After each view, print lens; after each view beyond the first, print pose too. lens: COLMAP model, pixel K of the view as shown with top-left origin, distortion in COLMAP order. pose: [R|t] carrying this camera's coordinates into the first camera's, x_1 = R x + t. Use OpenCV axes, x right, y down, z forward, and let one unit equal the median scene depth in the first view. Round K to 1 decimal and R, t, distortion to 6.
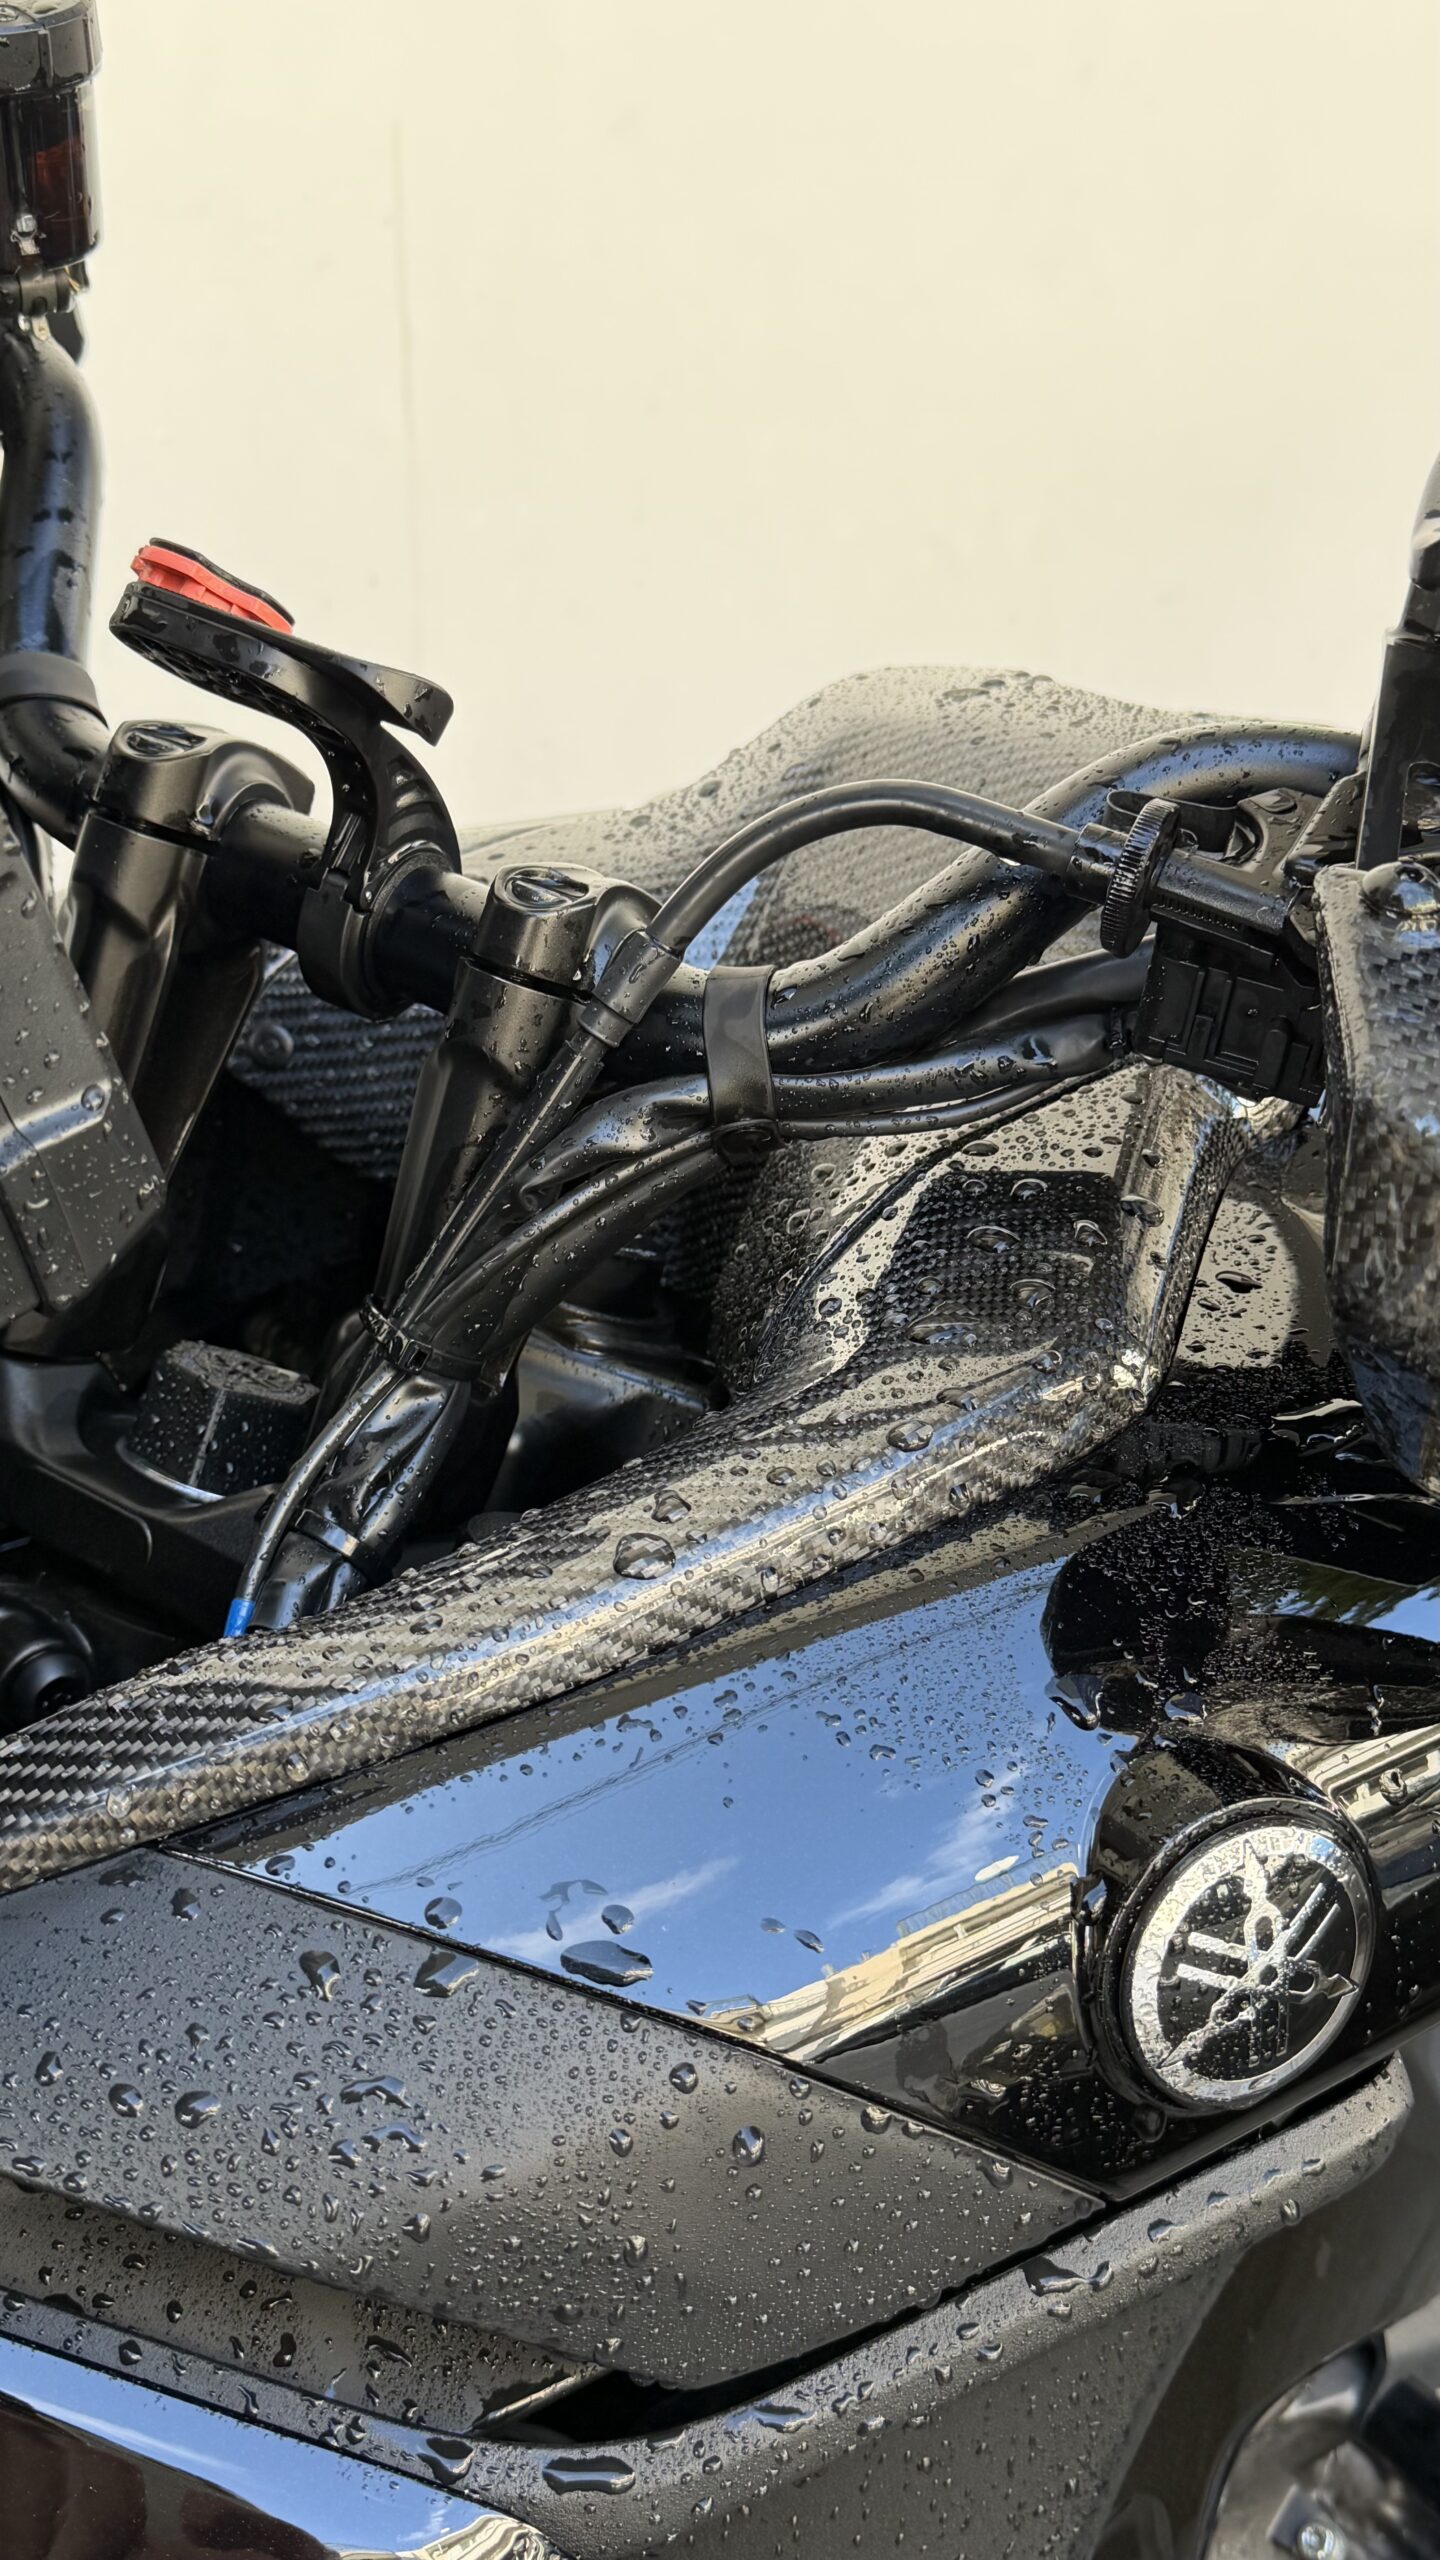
lens RADIAL K [[2583.4, 0, 720.0], [0, 2583.4, 1280.0], [0, 0, 1]] dist [0.150369, -0.415066]
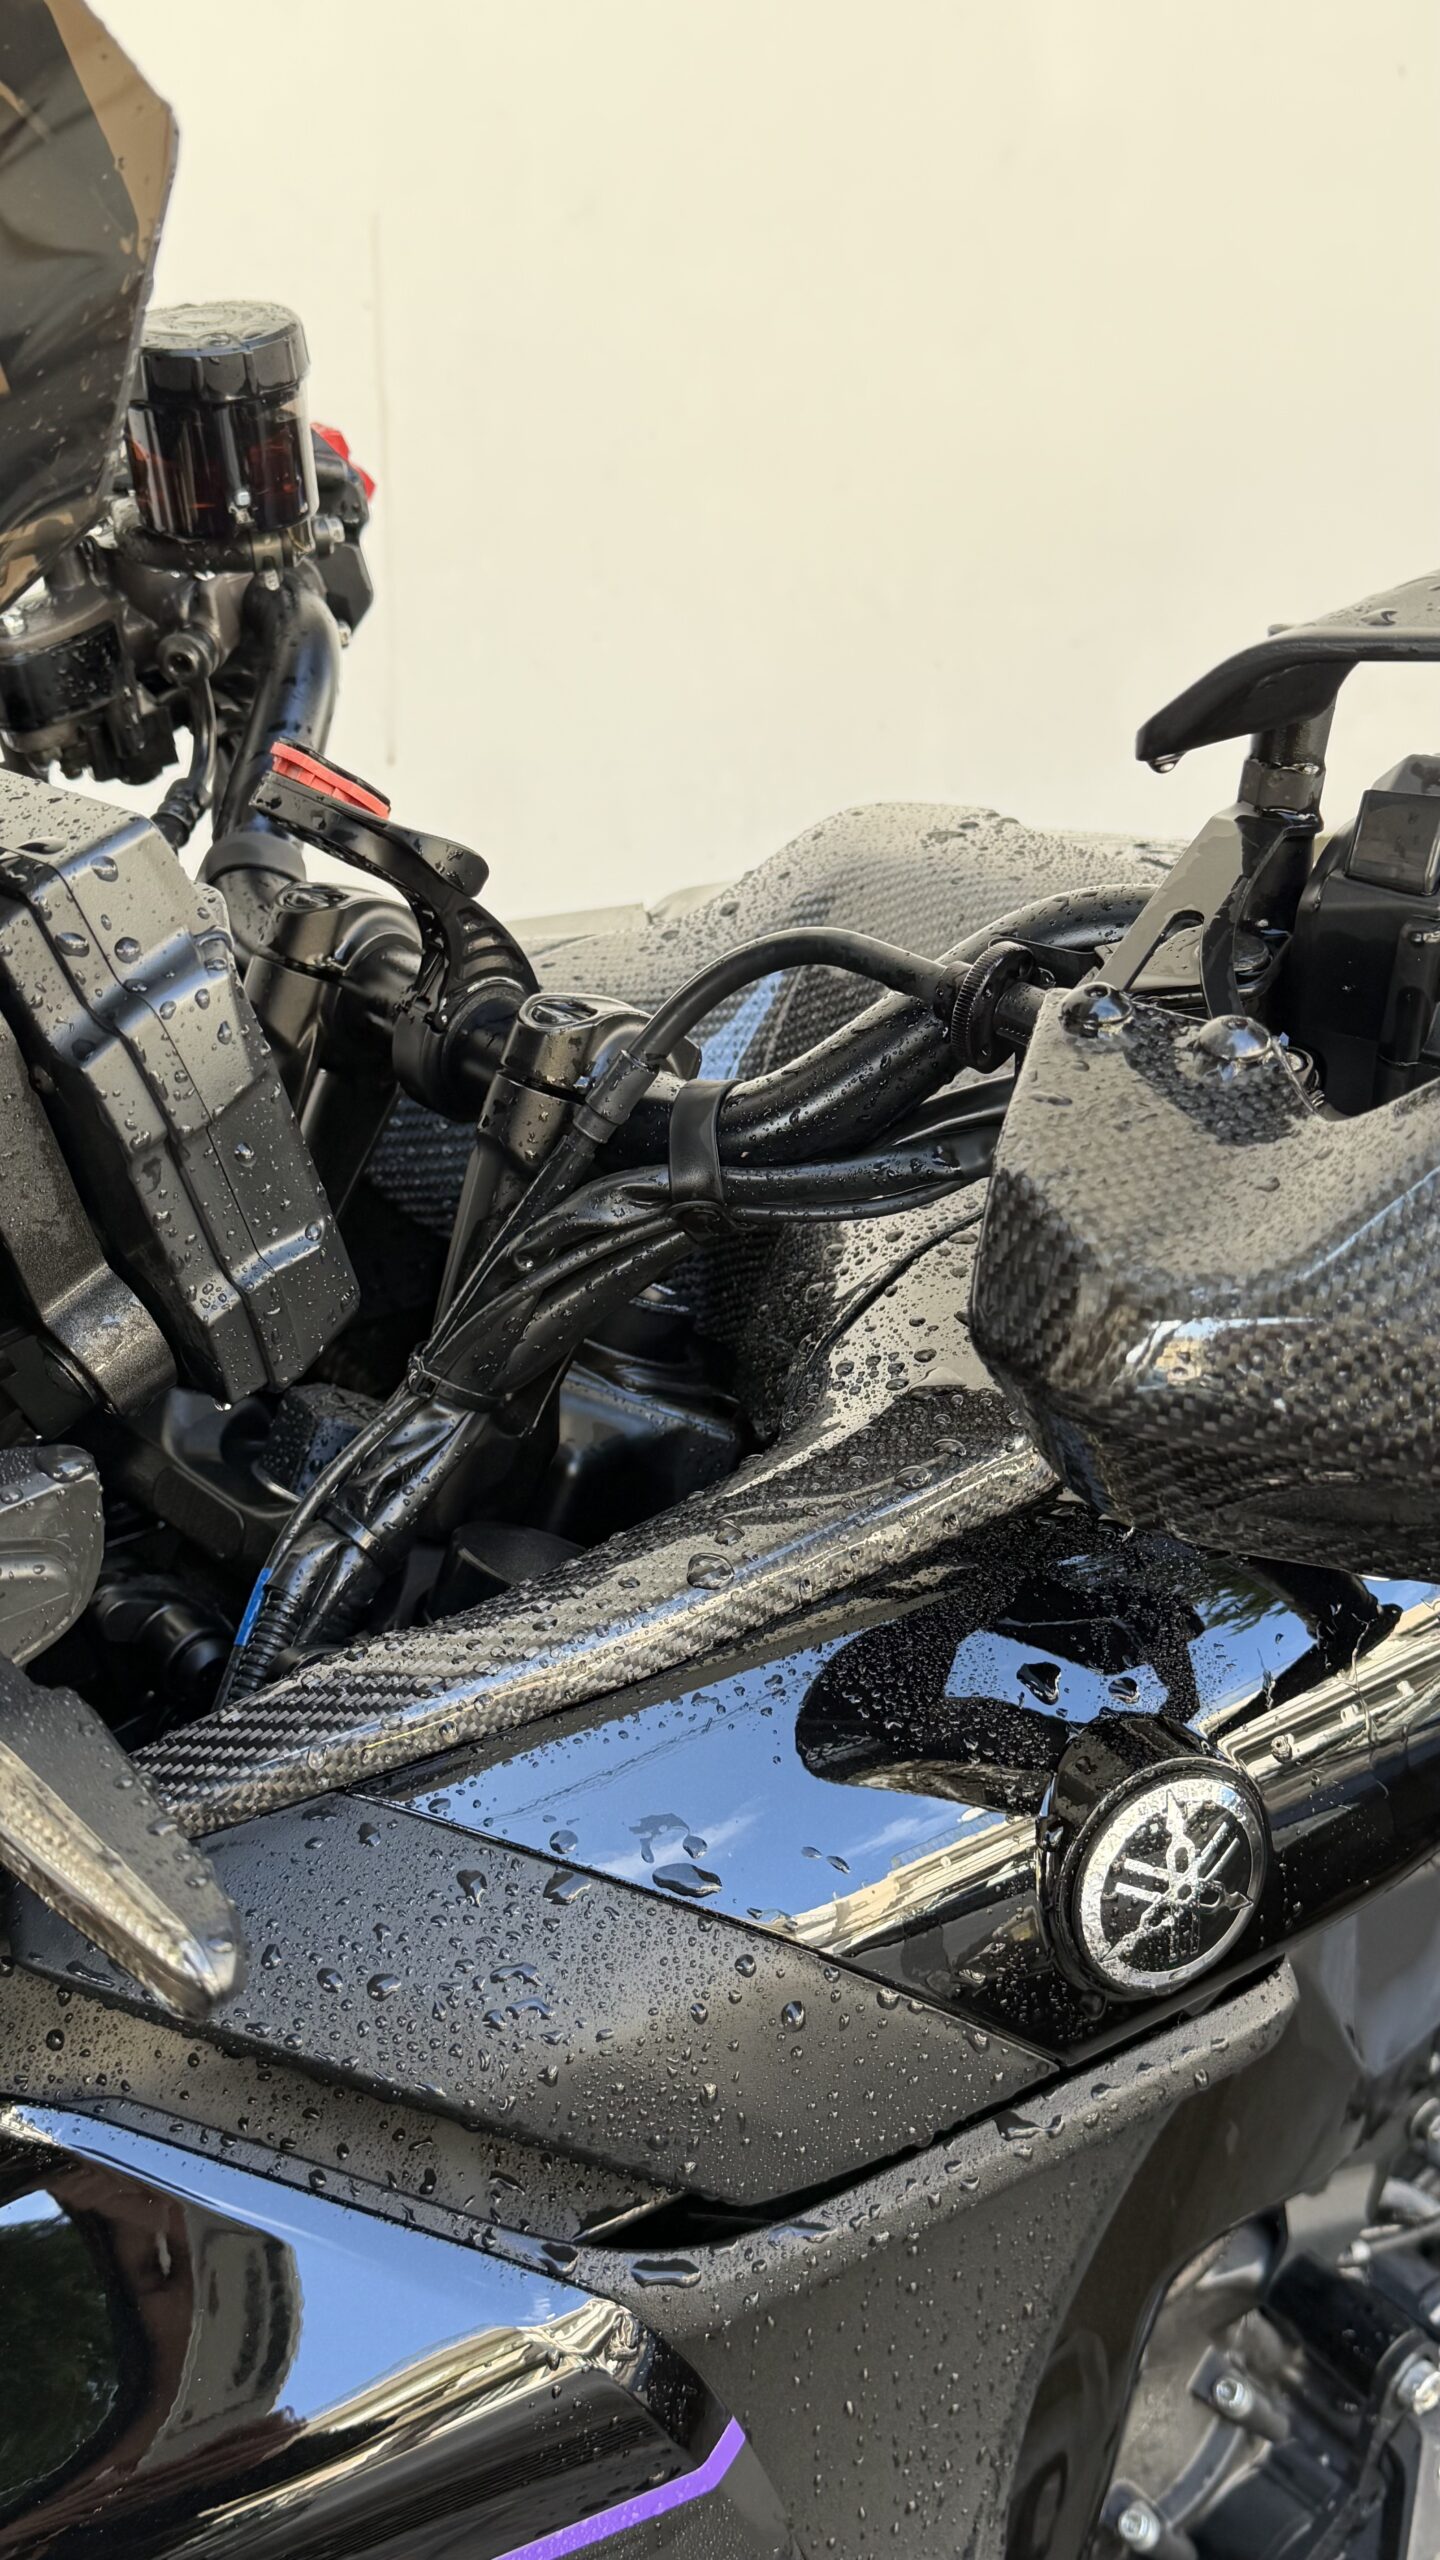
lens RADIAL K [[2583.4, 0, 720.0], [0, 2583.4, 1280.0], [0, 0, 1]] dist [0.150369, -0.415066]
pose [[0.999726, 0.006706, 0.022445, -0.055365], [-0.006960, 0.999912, 0.011257, -0.055100], [-0.022368, -0.011411, 0.999685, -0.303067]]
